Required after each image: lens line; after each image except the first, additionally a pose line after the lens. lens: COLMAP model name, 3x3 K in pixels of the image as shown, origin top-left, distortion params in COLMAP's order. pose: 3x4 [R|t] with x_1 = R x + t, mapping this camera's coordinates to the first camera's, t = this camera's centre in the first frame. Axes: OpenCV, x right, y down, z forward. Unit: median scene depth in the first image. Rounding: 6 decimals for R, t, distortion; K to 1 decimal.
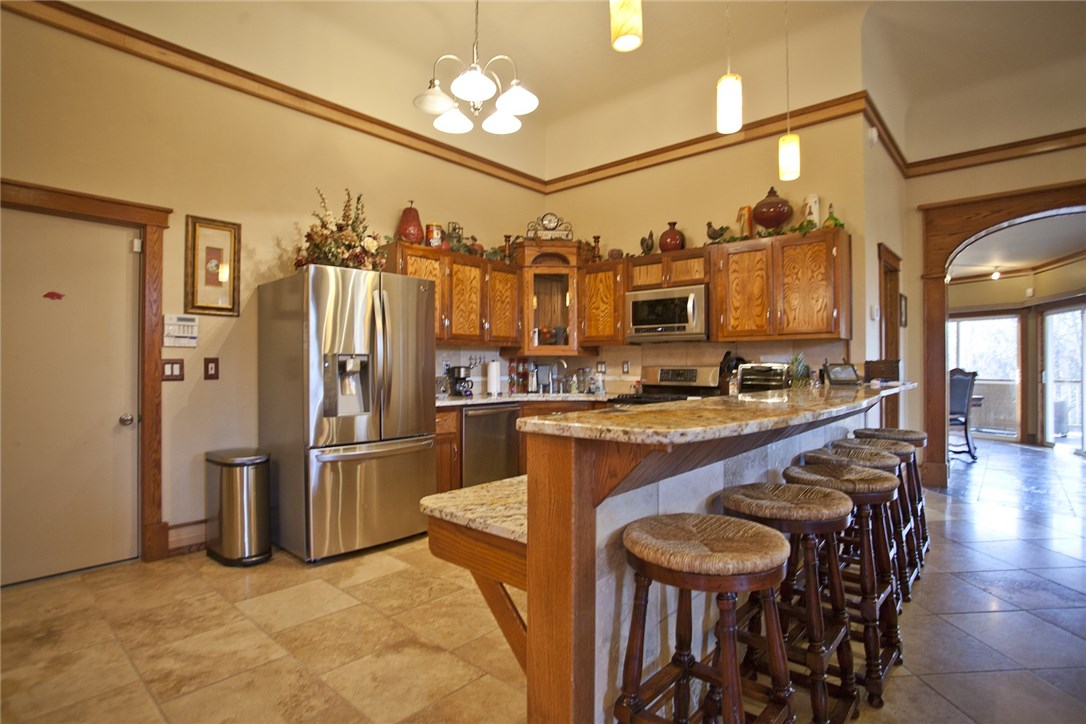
lens RADIAL K [[536.0, 0, 539.4], [0, 536.0, 358.4], [0, 0, 1]] dist [-0.046044, 0.003077]
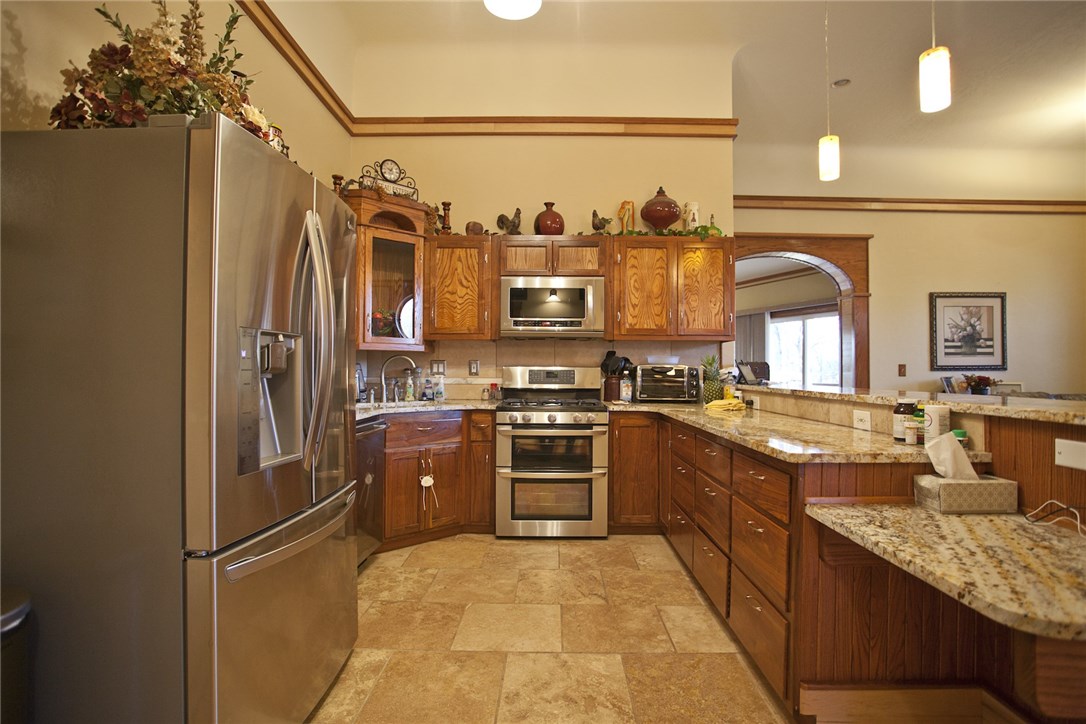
lens RADIAL K [[536.0, 0, 543.7], [0, 536.0, 357.3], [0, 0, 1]] dist [-0.046044, 0.003077]
pose [[0.765746, 0.019639, 0.642843, -0.301774], [-0.015529, 0.999807, -0.012047, 0.009743], [-0.642955, -0.000758, 0.765903, 0.311821]]
